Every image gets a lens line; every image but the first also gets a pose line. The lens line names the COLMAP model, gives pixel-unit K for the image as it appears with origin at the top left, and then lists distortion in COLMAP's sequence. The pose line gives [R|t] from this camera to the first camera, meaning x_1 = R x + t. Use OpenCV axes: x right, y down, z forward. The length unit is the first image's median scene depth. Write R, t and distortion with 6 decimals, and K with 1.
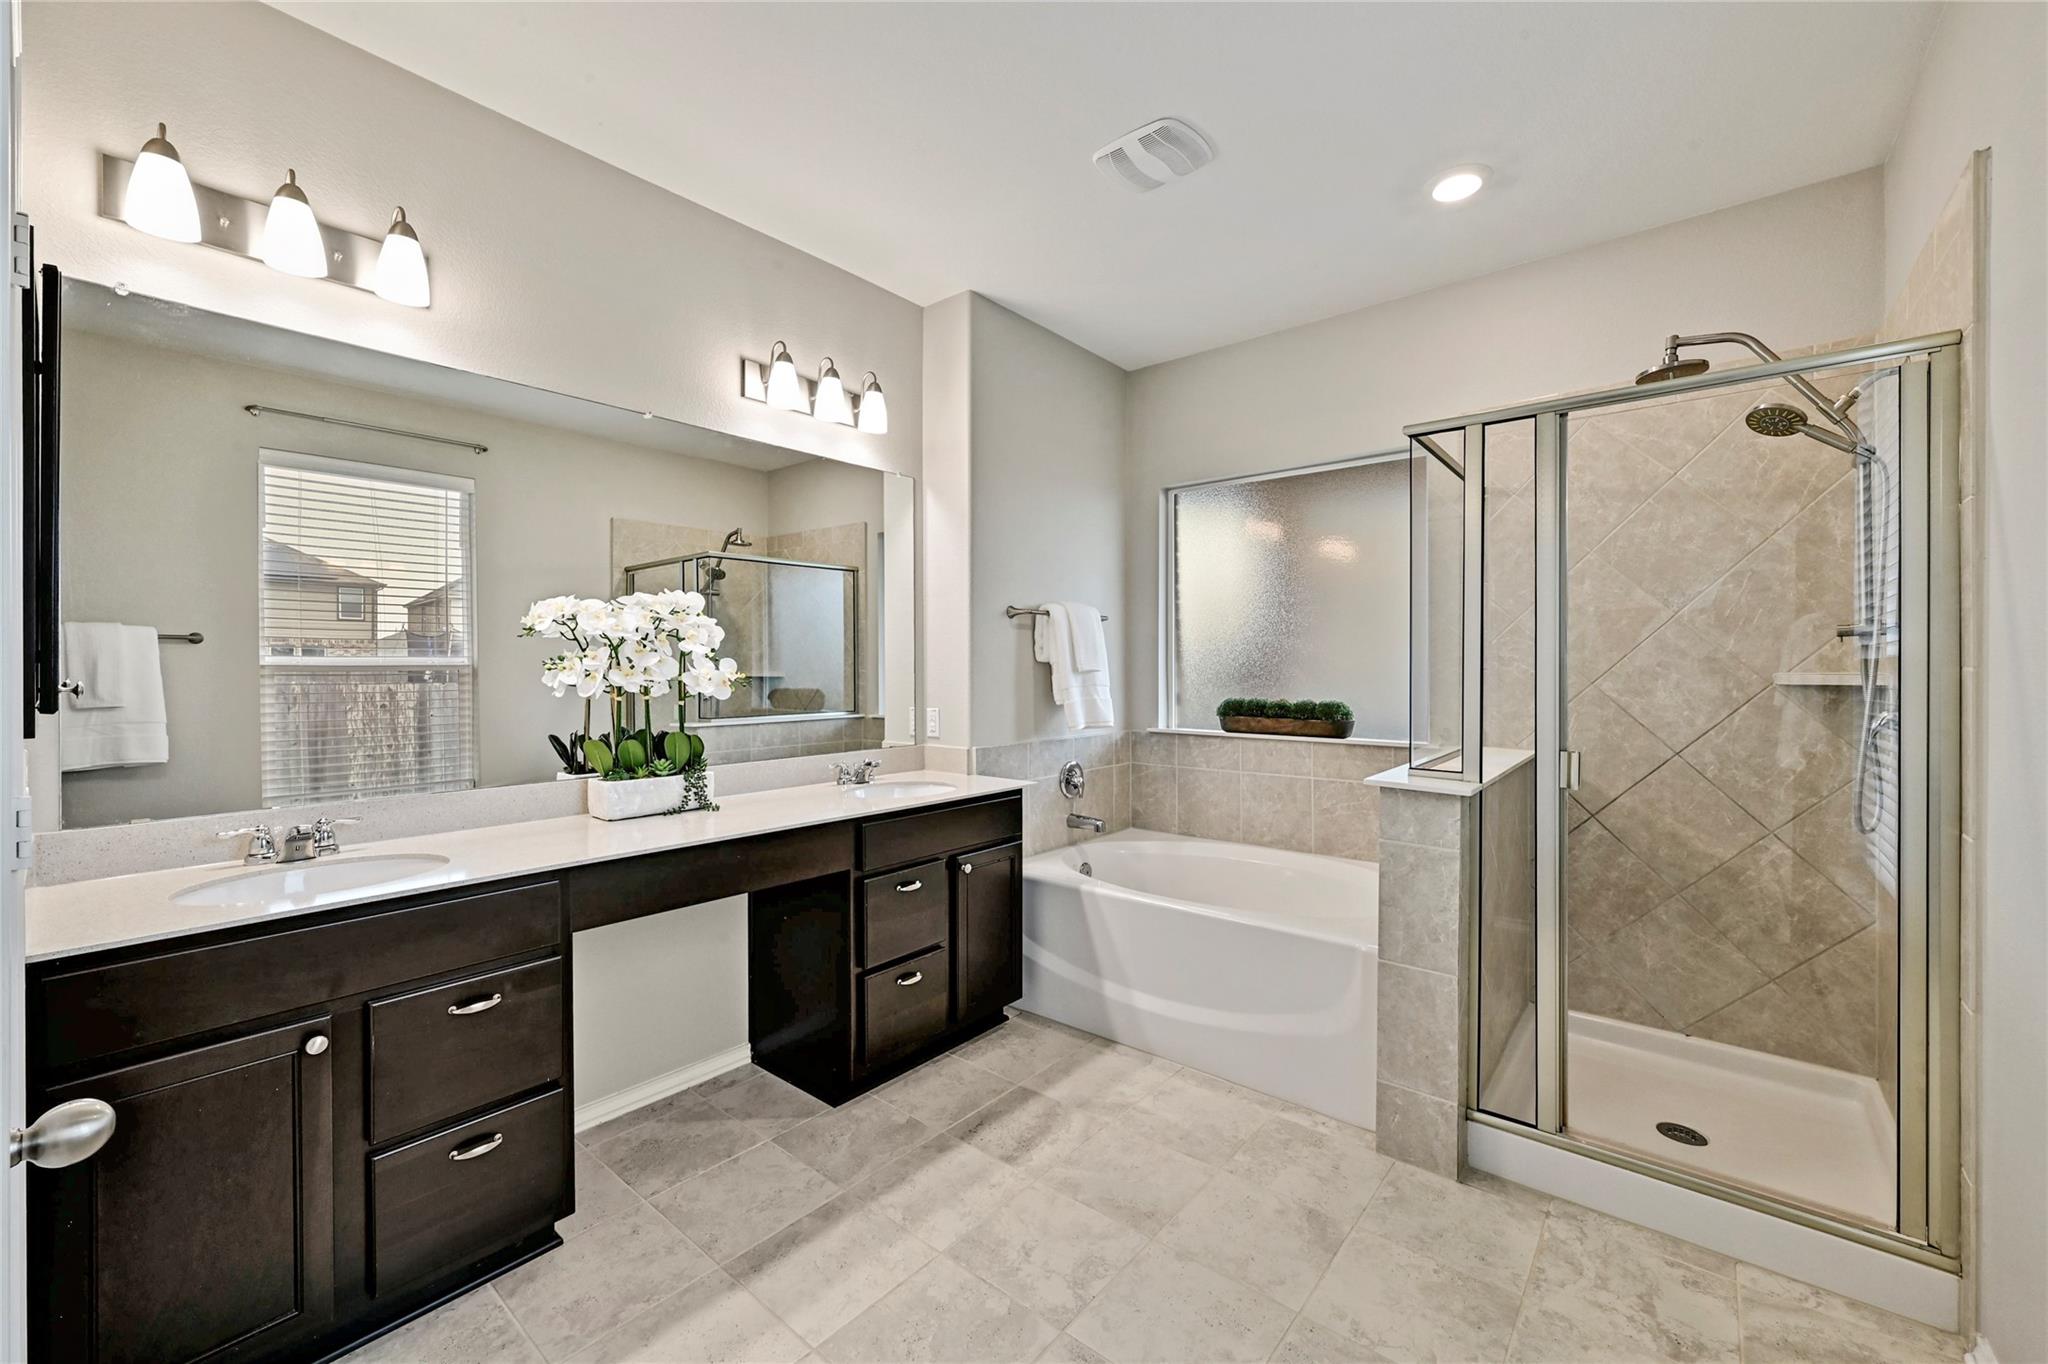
lens RADIAL K [[819.7, 0, 1016.9], [0, 819.7, 673.0], [0, 0, 1]] dist [-0.002071, 0.000314]
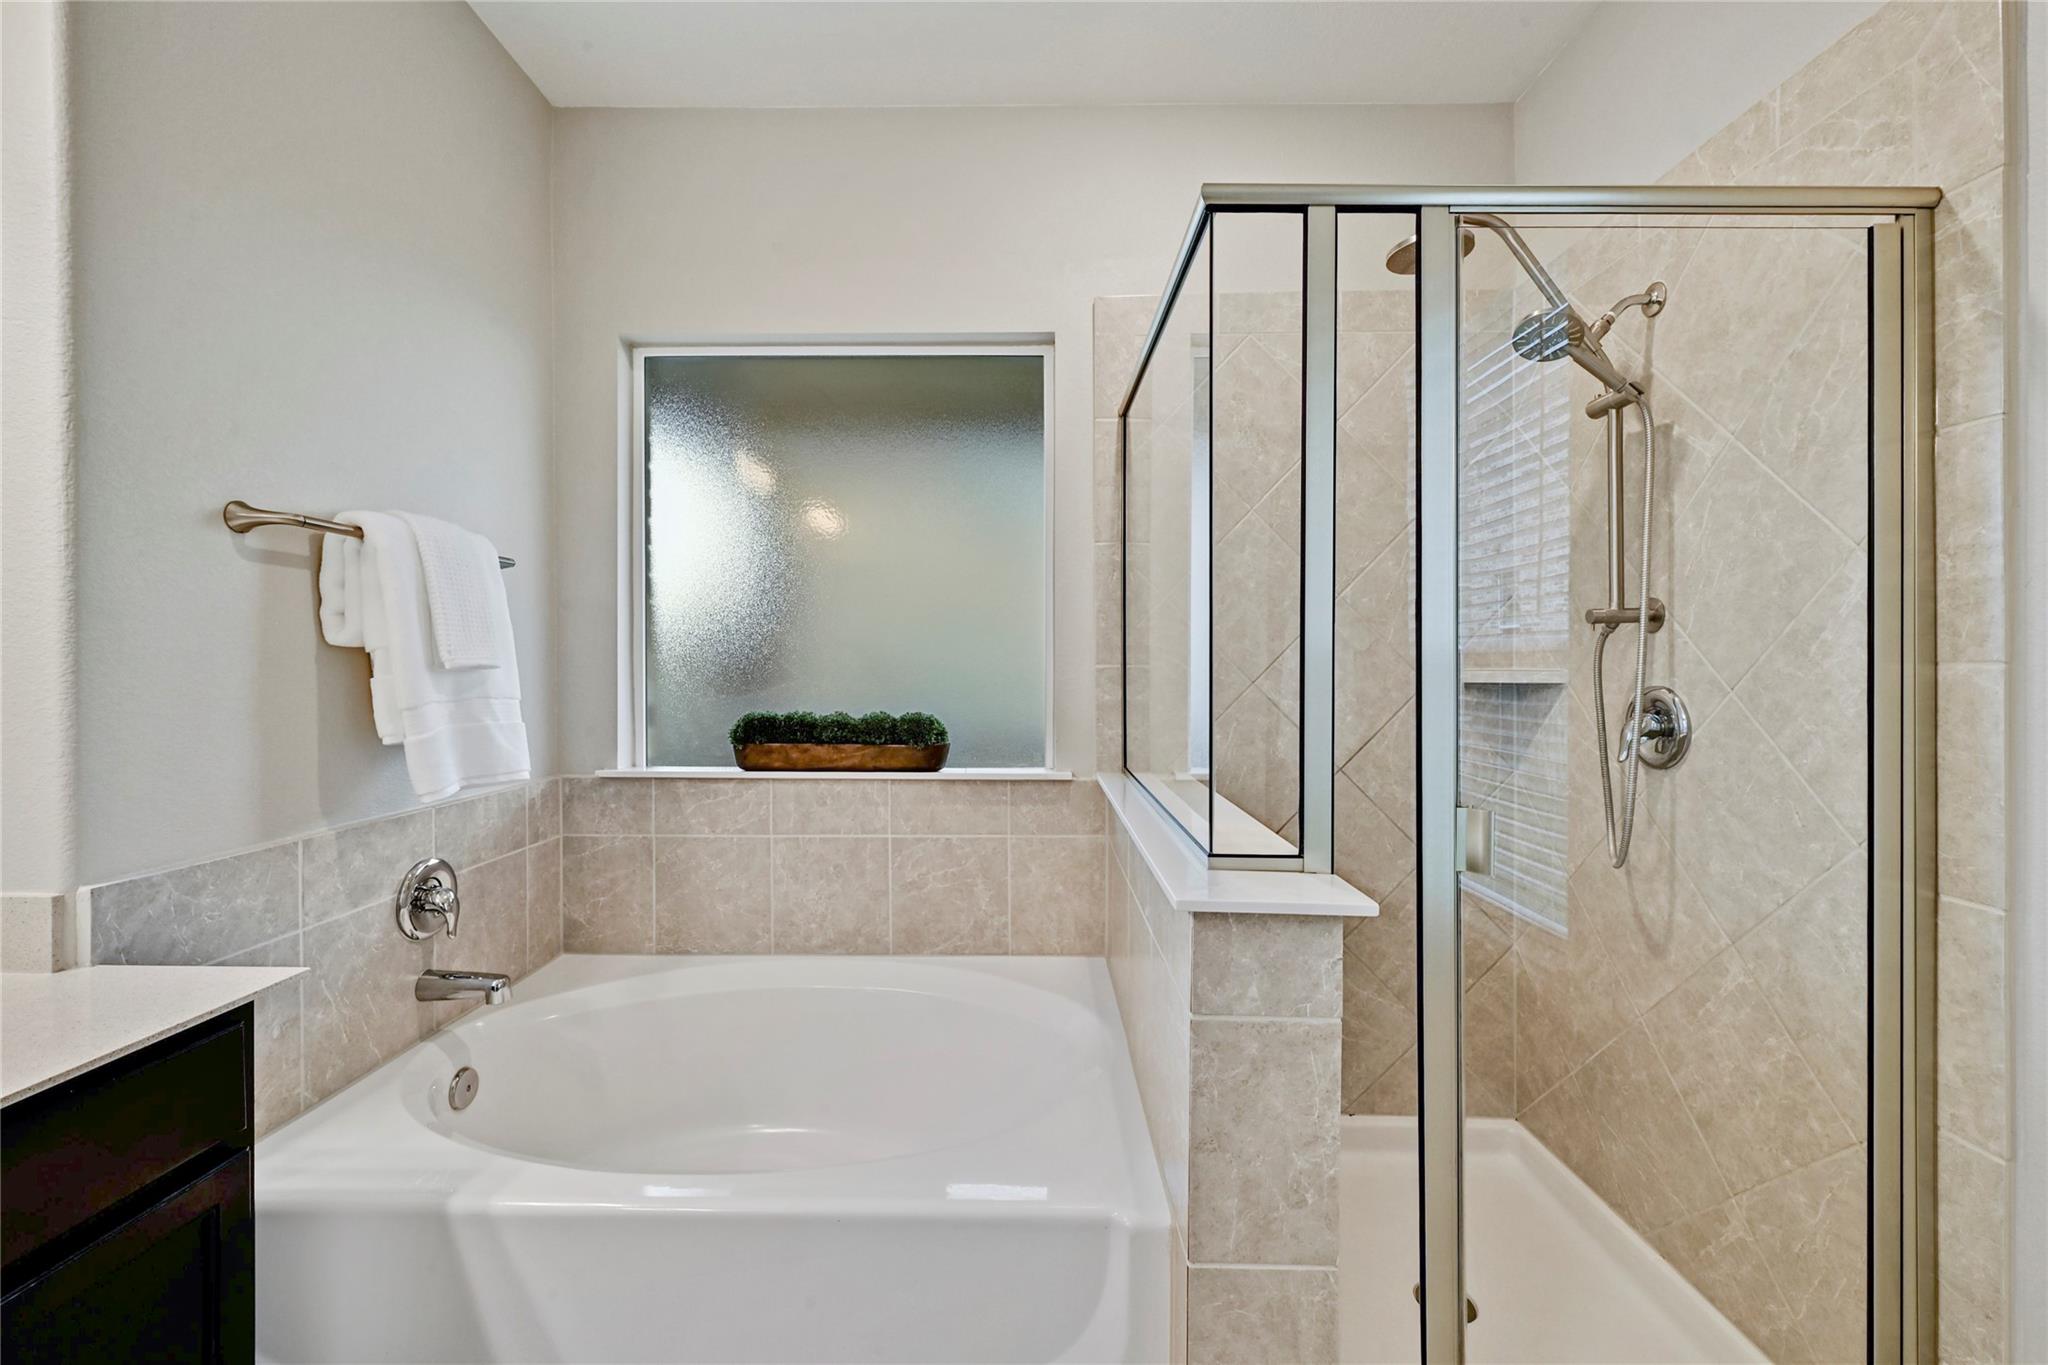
lens RADIAL K [[819.7, 0, 1000.2], [0, 819.7, 663.2], [0, 0, 1]] dist [-0.002071, 0.000314]
pose [[0.784982, 0.000297, 0.619518, 0.034897], [0.002476, 0.999990, -0.003617, -0.002520], [-0.619514, 0.004373, 0.784974, 0.444875]]
